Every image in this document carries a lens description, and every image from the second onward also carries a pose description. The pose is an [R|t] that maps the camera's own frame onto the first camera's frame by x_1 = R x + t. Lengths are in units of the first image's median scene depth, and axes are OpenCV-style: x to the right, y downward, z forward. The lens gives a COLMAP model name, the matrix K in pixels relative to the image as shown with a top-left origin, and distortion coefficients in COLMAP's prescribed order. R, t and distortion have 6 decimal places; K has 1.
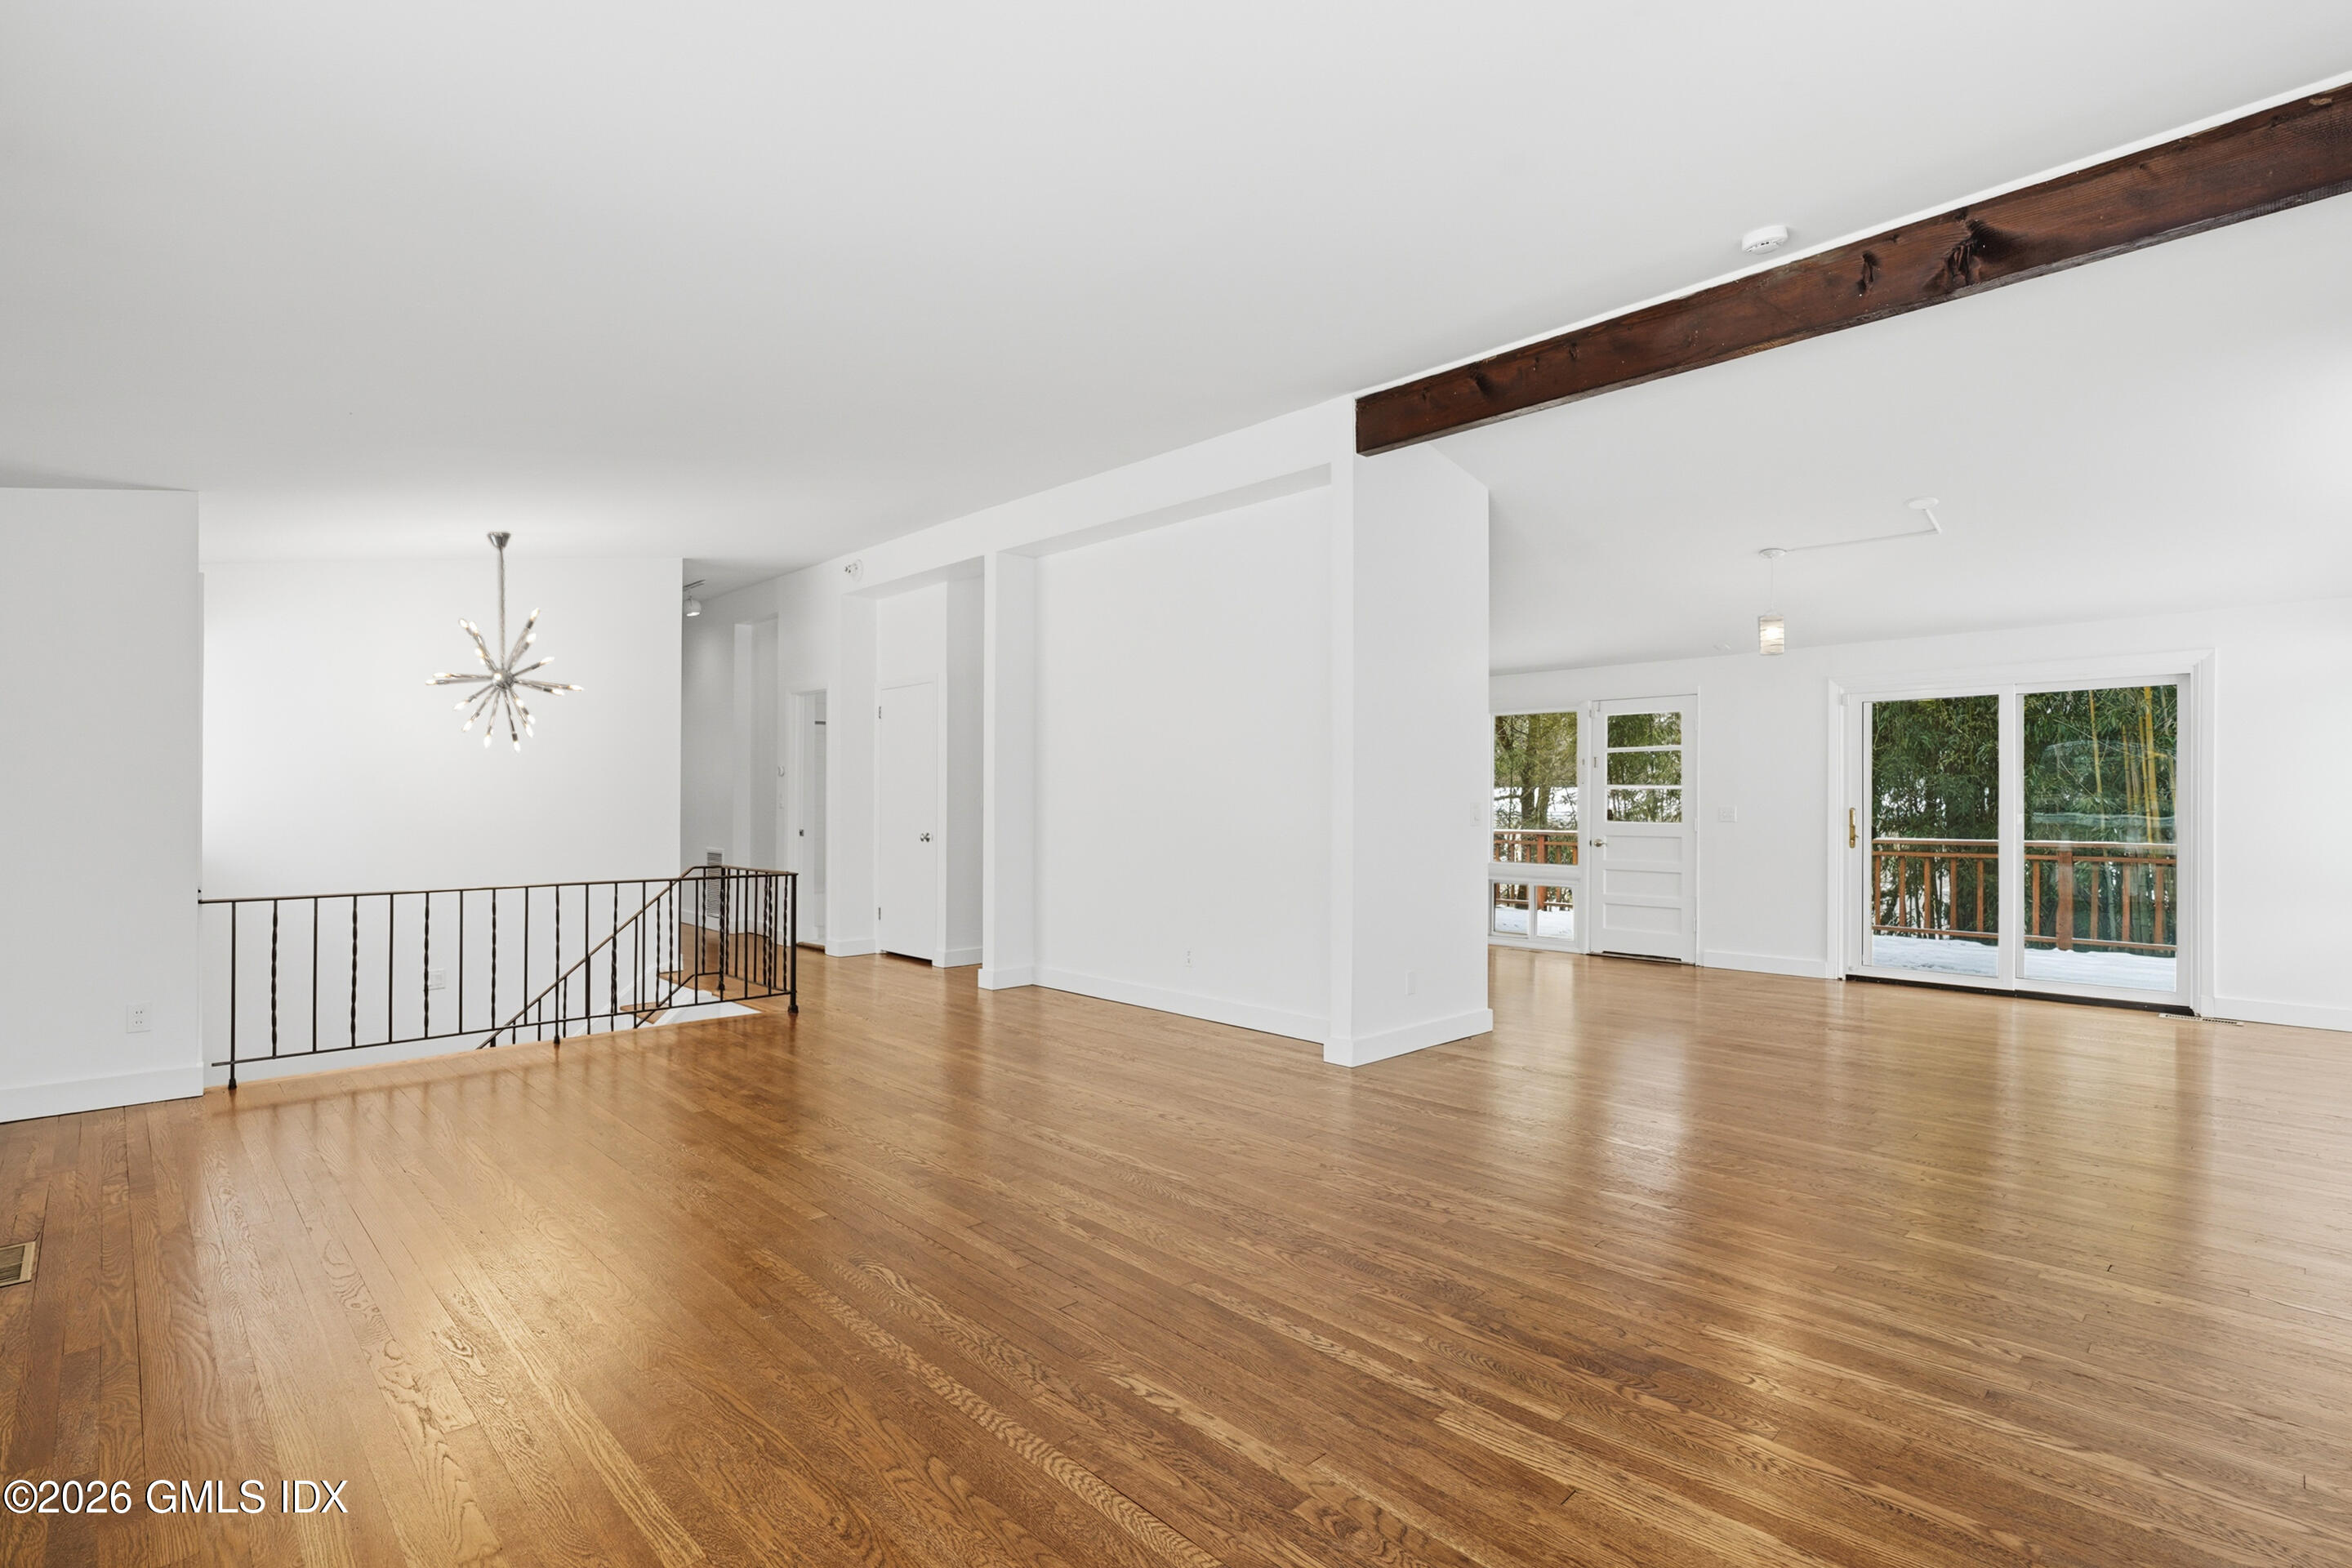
lens RADIAL K [[1094.4, 0, 1176.6], [0, 1094.4, 796.2], [0, 0, 1]] dist [-0.012986, 0.000214]
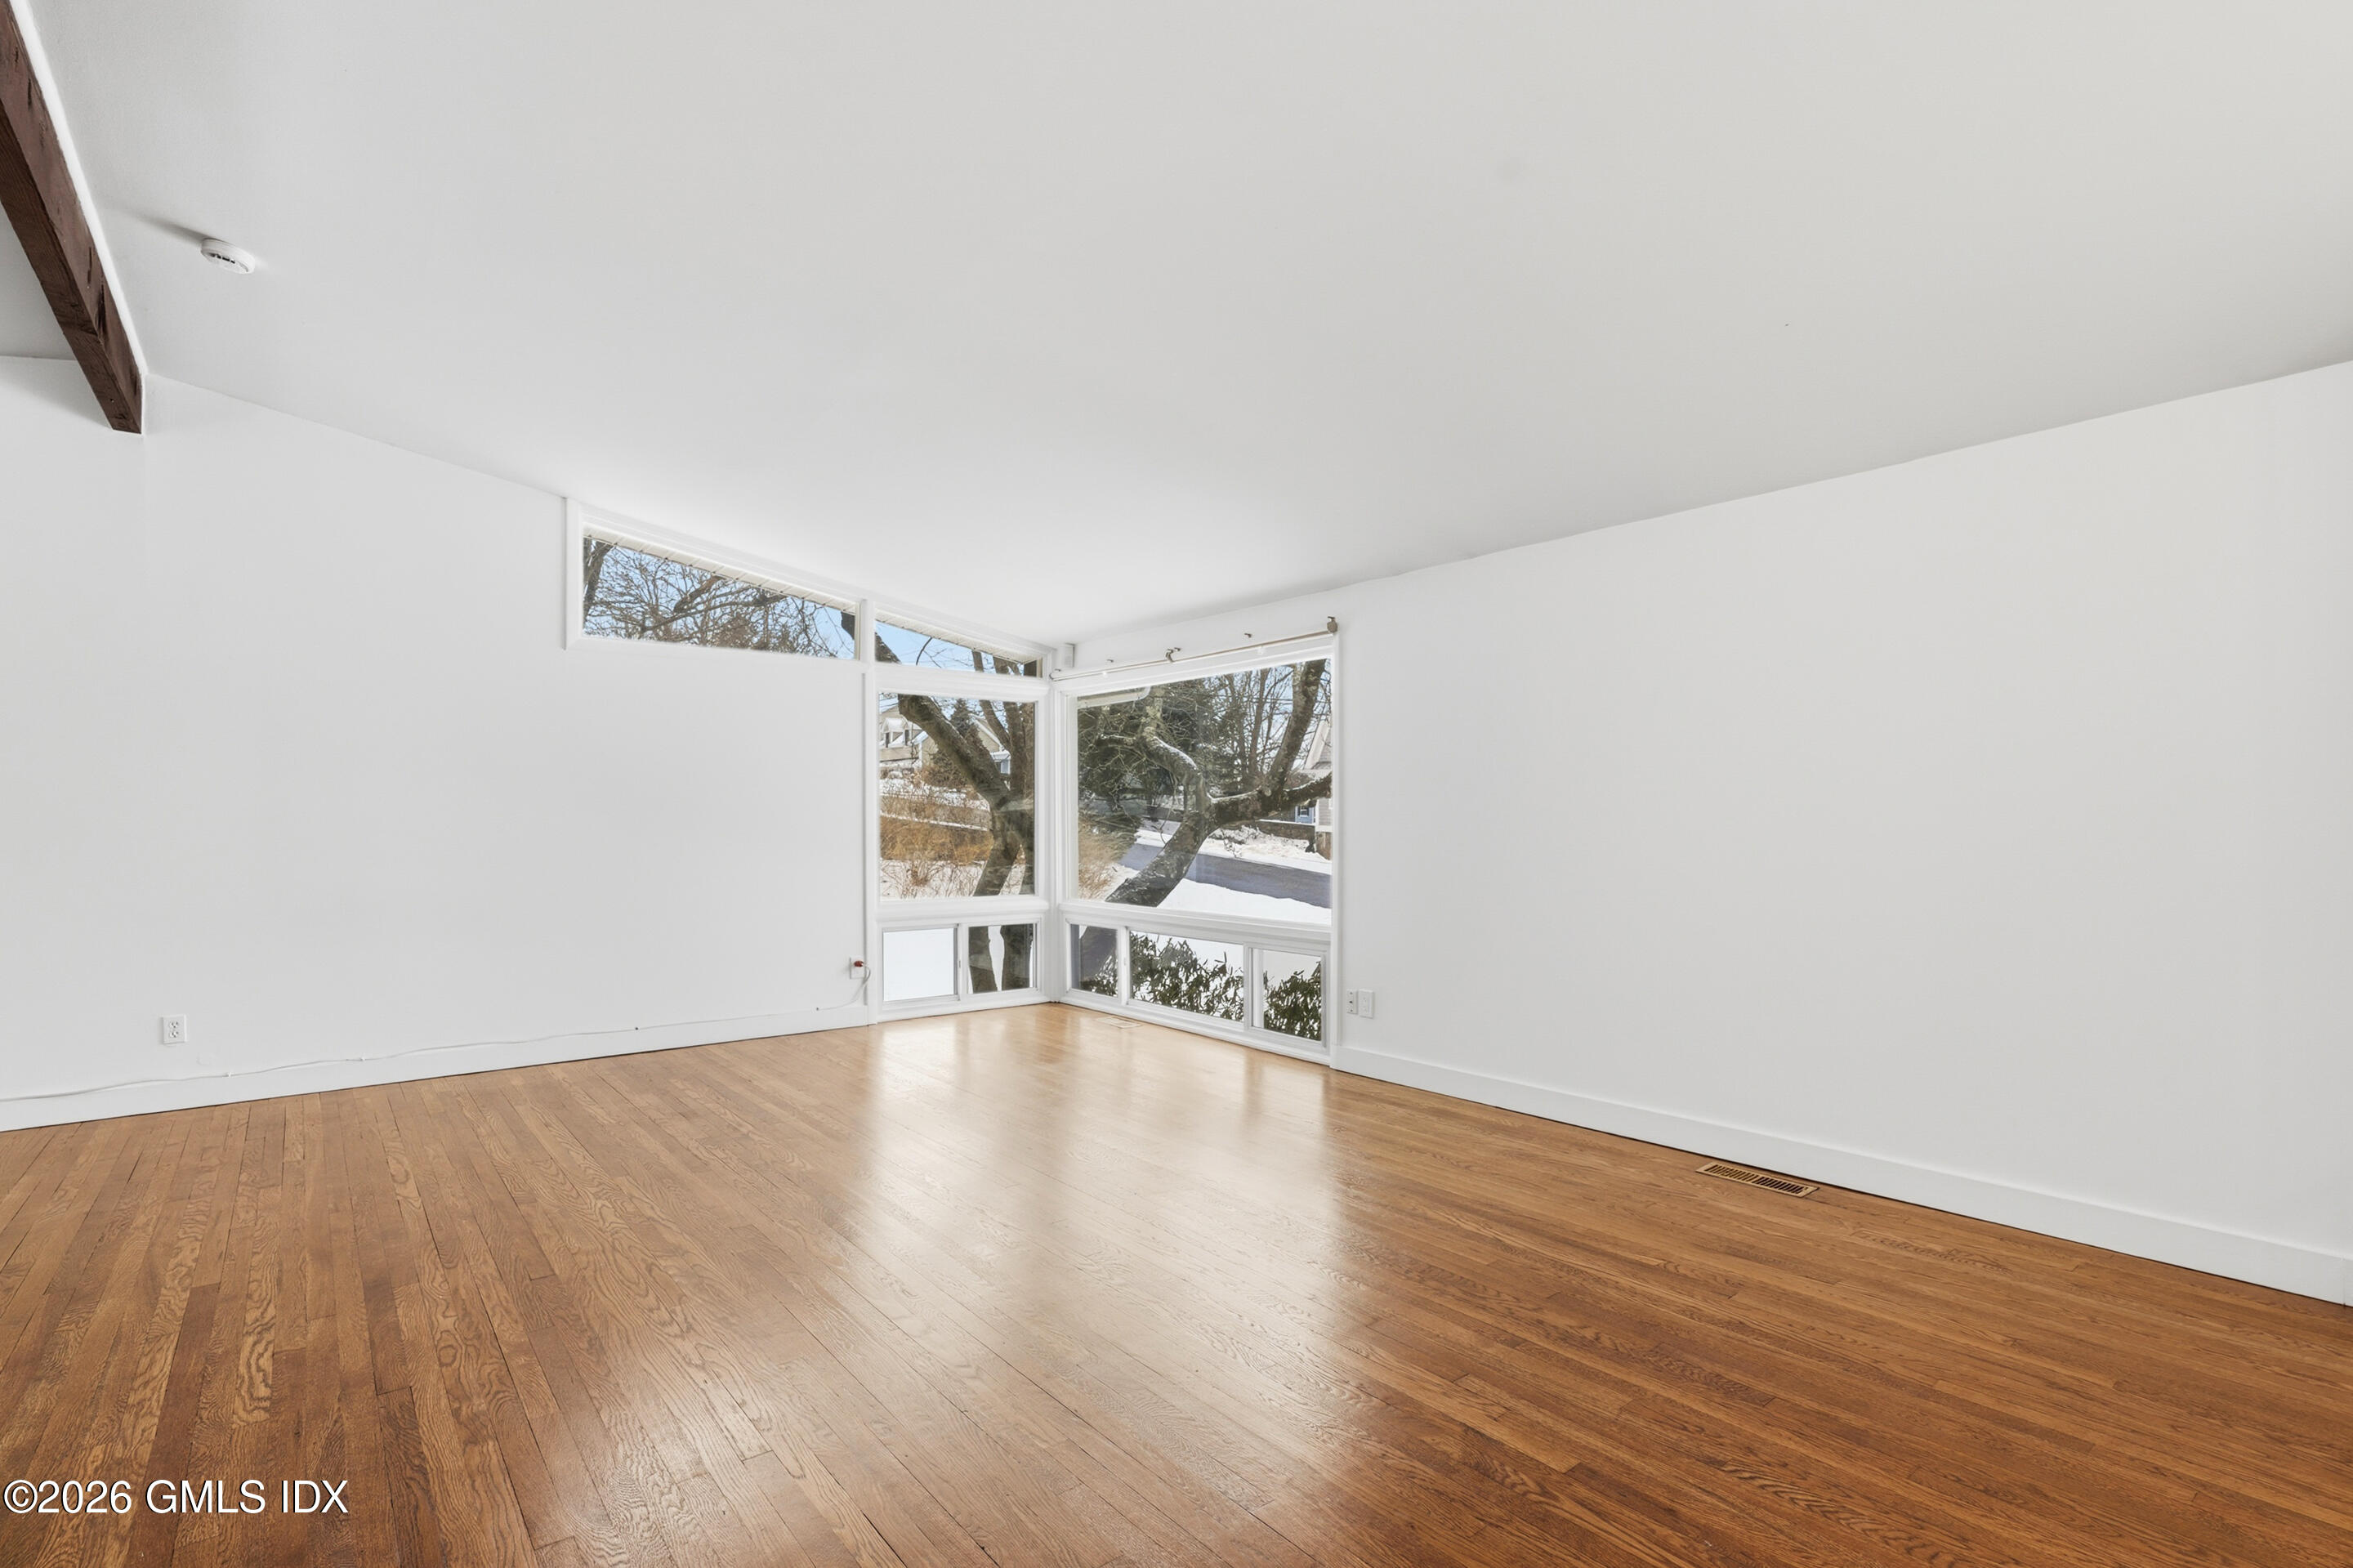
lens RADIAL K [[1105.1, 0, 1172.0], [0, 1105.1, 819.2], [0, 0, 1]] dist [0.001327, 0.000703]
pose [[-0.994376, 0.002112, 0.105882, -0.501903], [0.001371, 0.999974, -0.007077, 0.013553], [-0.105895, -0.006892, -0.994353, 2.255872]]
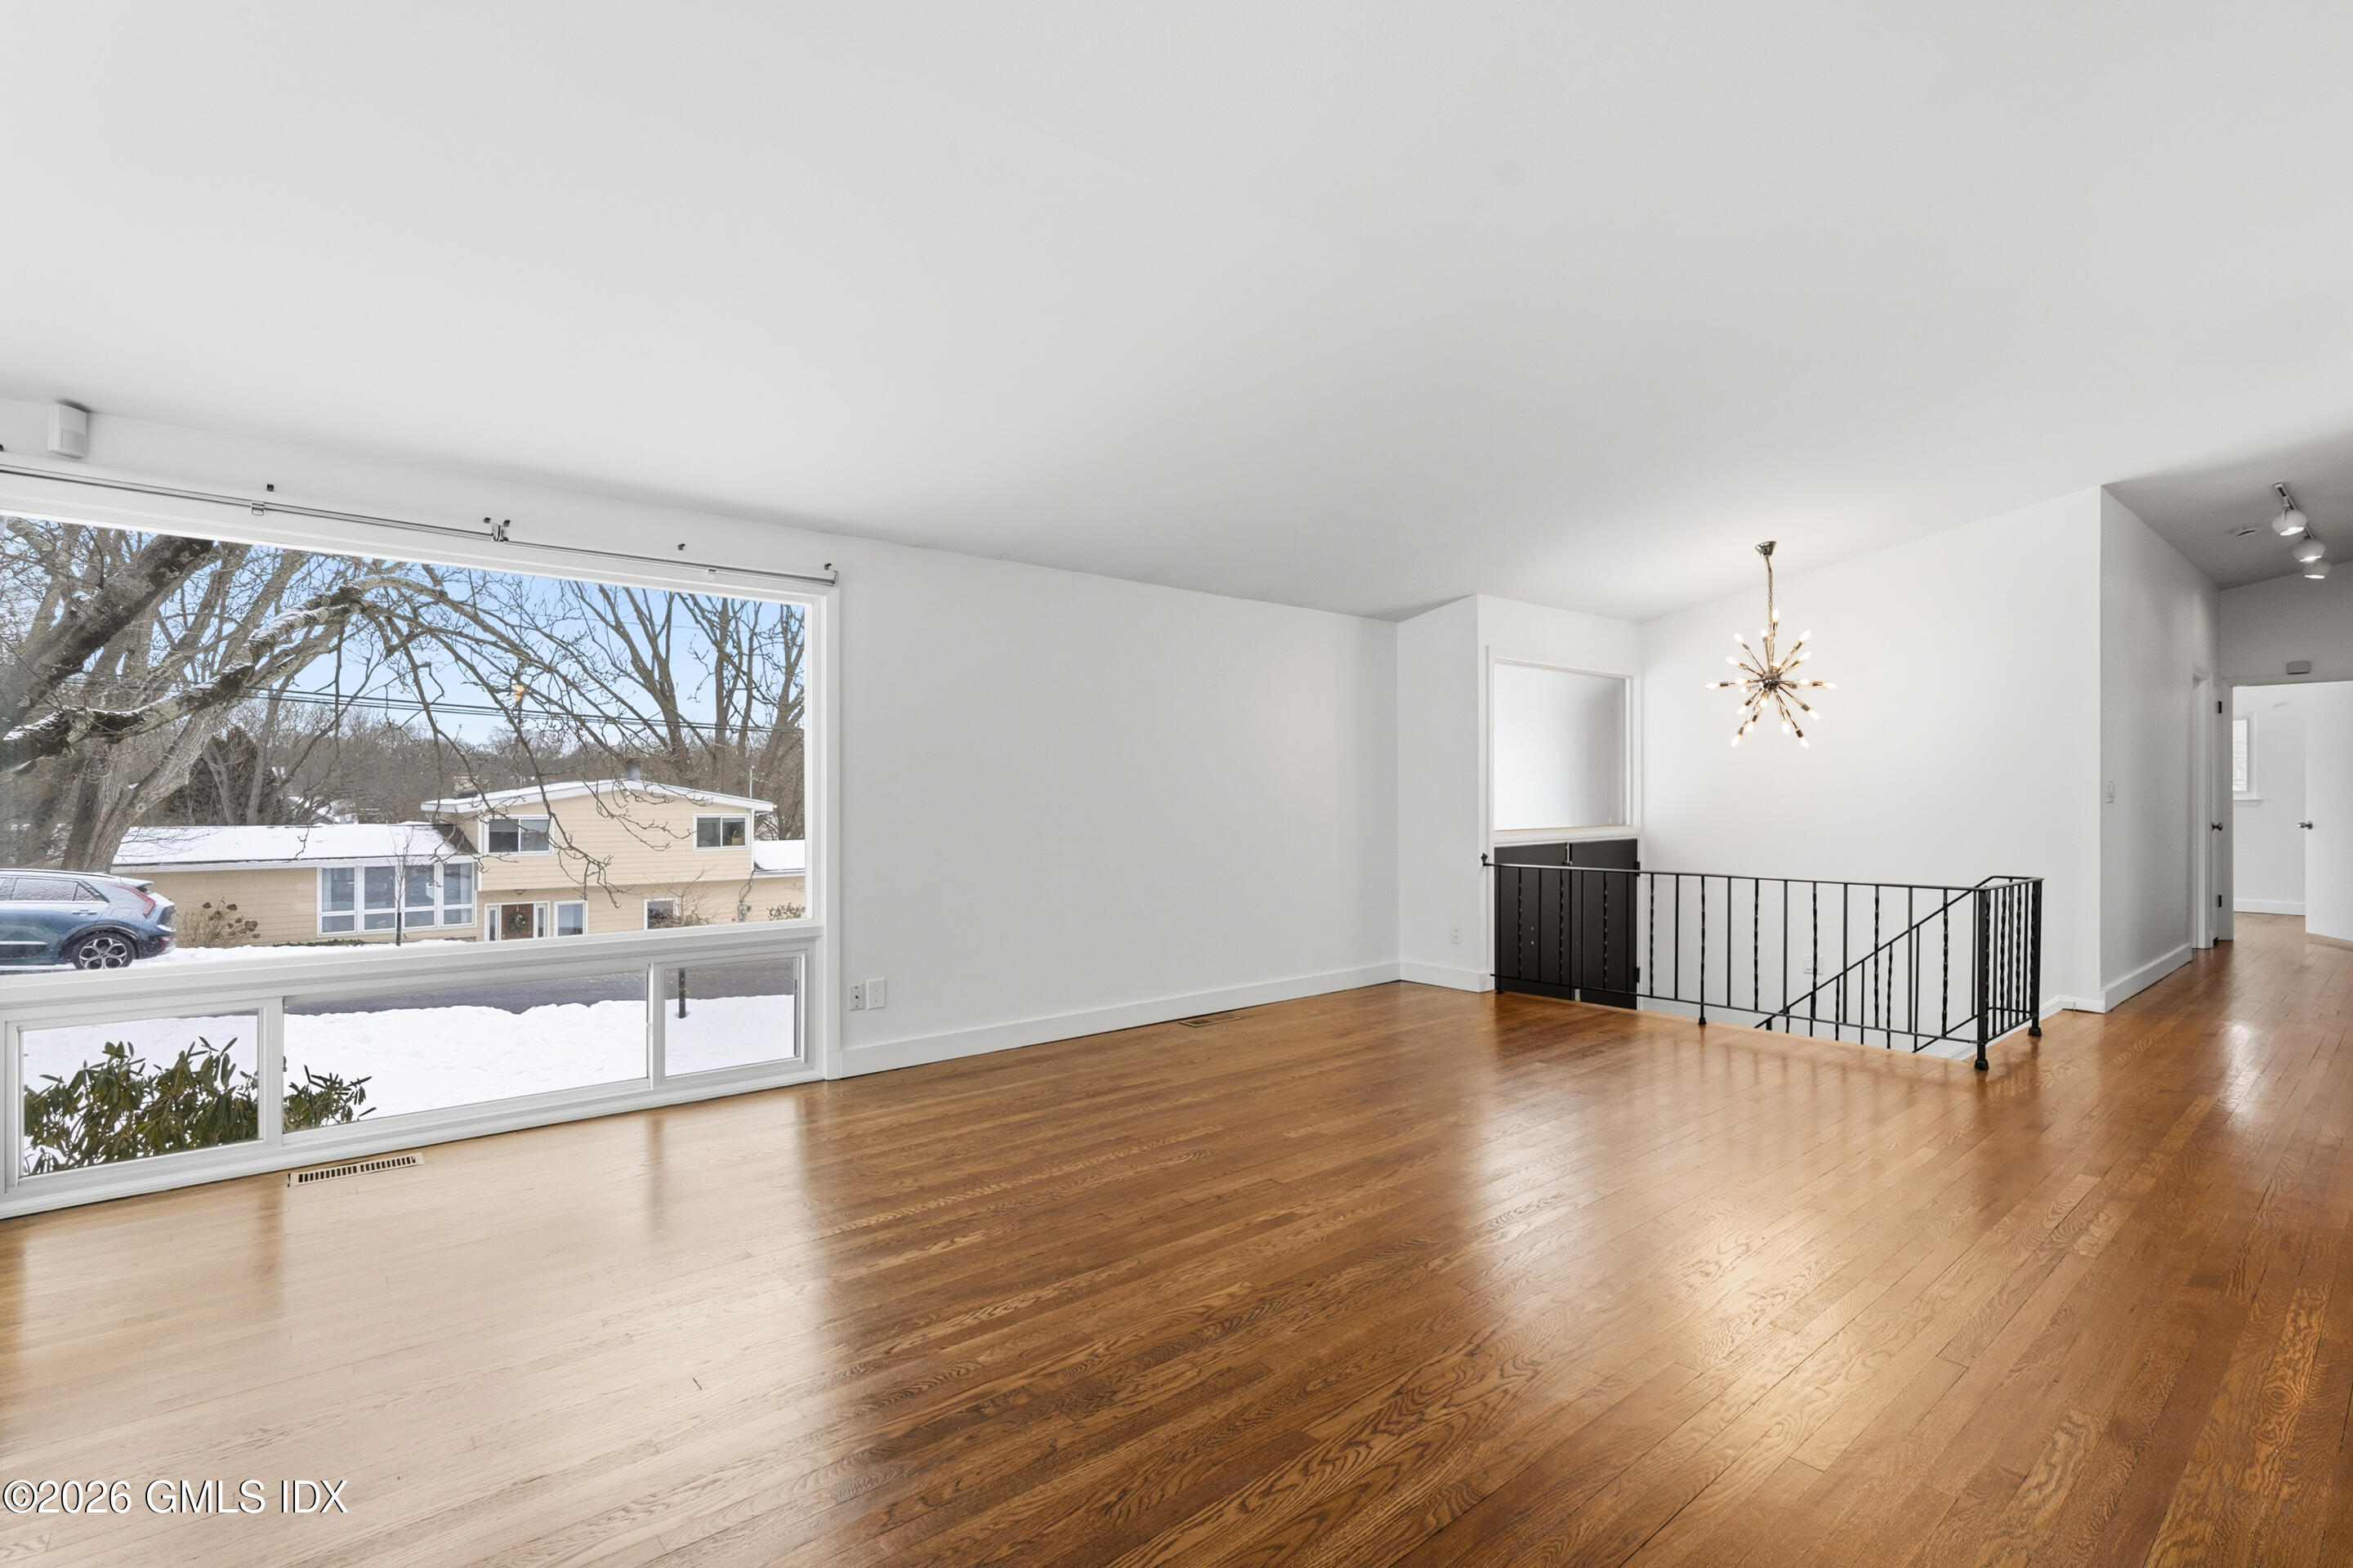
lens RADIAL K [[1089.1, 0, 1176.5], [0, 1089.1, 784.0], [0, 0, 1]] dist [-0.000147, 0.001009]
pose [[-0.071119, -0.015179, -0.997352, 0.962774], [0.005578, 0.999863, -0.015615, 0.011631], [0.997452, -0.006674, -0.071025, 1.027546]]
